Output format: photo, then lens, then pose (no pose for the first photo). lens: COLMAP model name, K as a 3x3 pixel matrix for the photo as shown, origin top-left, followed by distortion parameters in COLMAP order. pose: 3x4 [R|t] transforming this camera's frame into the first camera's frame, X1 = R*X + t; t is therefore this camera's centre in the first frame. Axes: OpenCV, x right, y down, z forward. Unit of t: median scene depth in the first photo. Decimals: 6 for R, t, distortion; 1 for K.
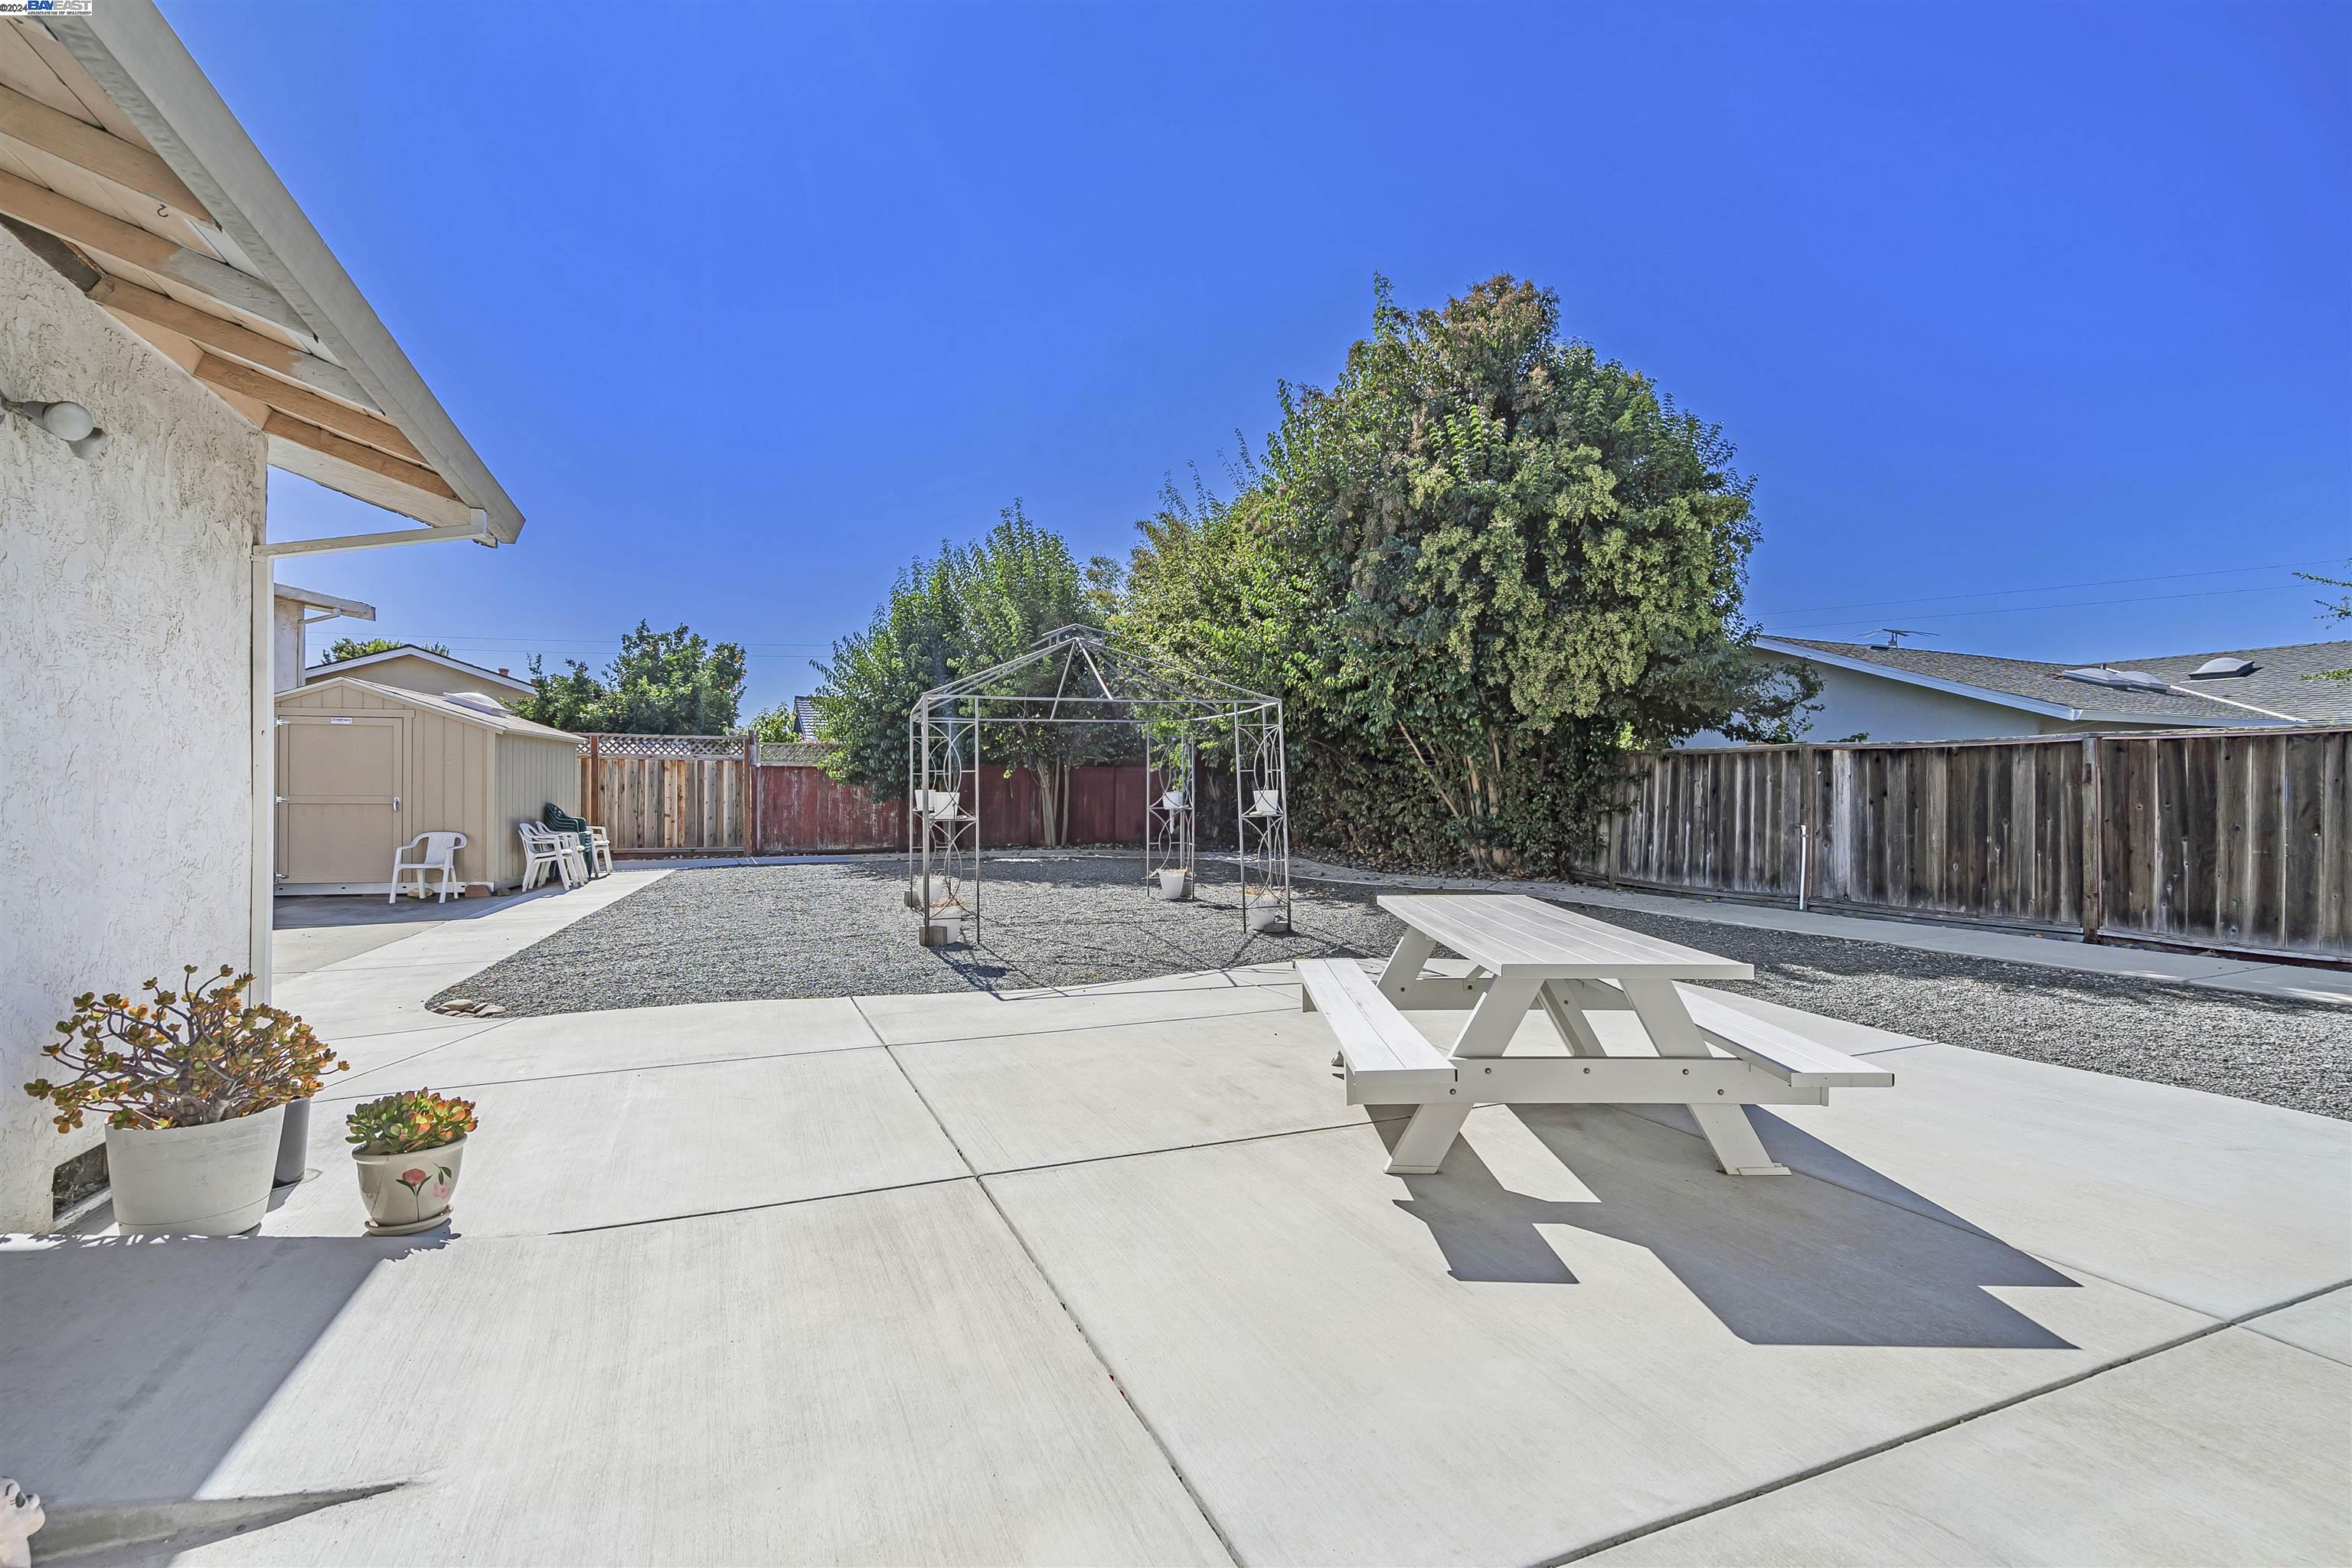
lens RADIAL K [[1086.9, 0, 1138.3], [0, 1086.9, 793.3], [0, 0, 1]] dist [0.000946, 0.001080]
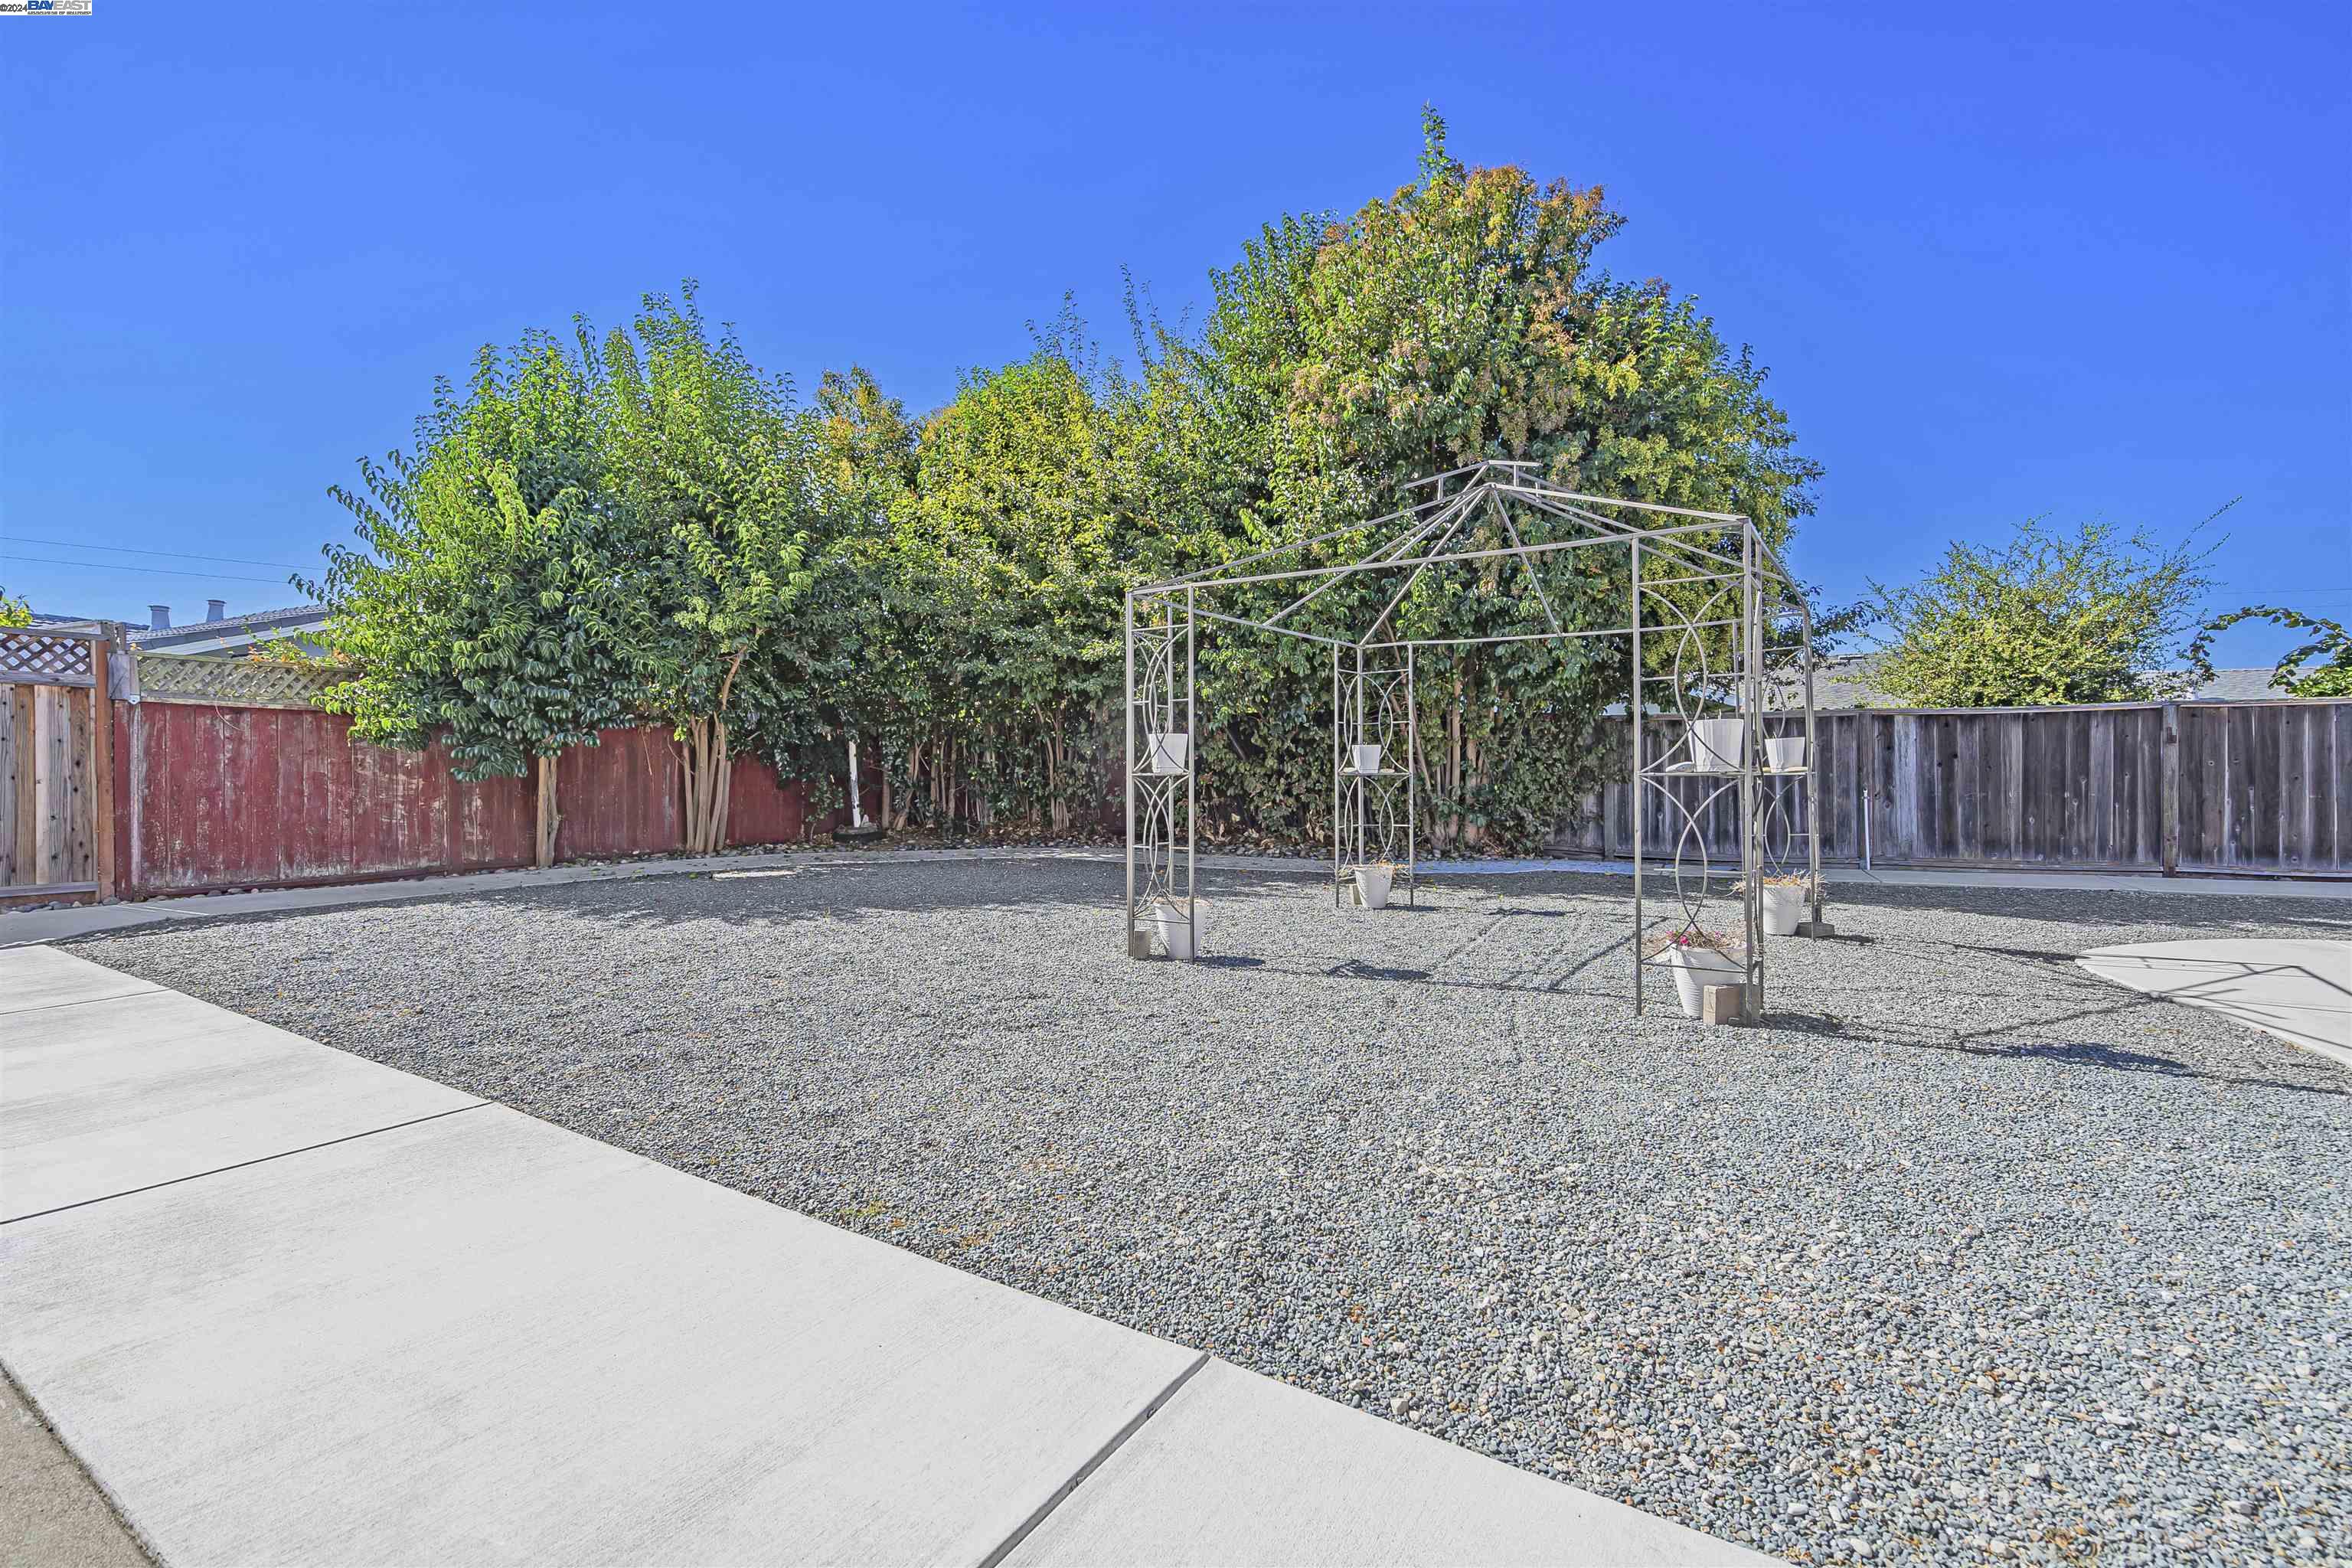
lens RADIAL K [[1086.9, 0, 1156.9], [0, 1086.9, 792.2], [0, 0, 1]] dist [0.000946, 0.001080]
pose [[0.748393, -0.008523, 0.663201, -0.622838], [0.006578, 0.999964, 0.005428, 0.025113], [-0.663223, 0.000300, 0.748422, 0.713181]]
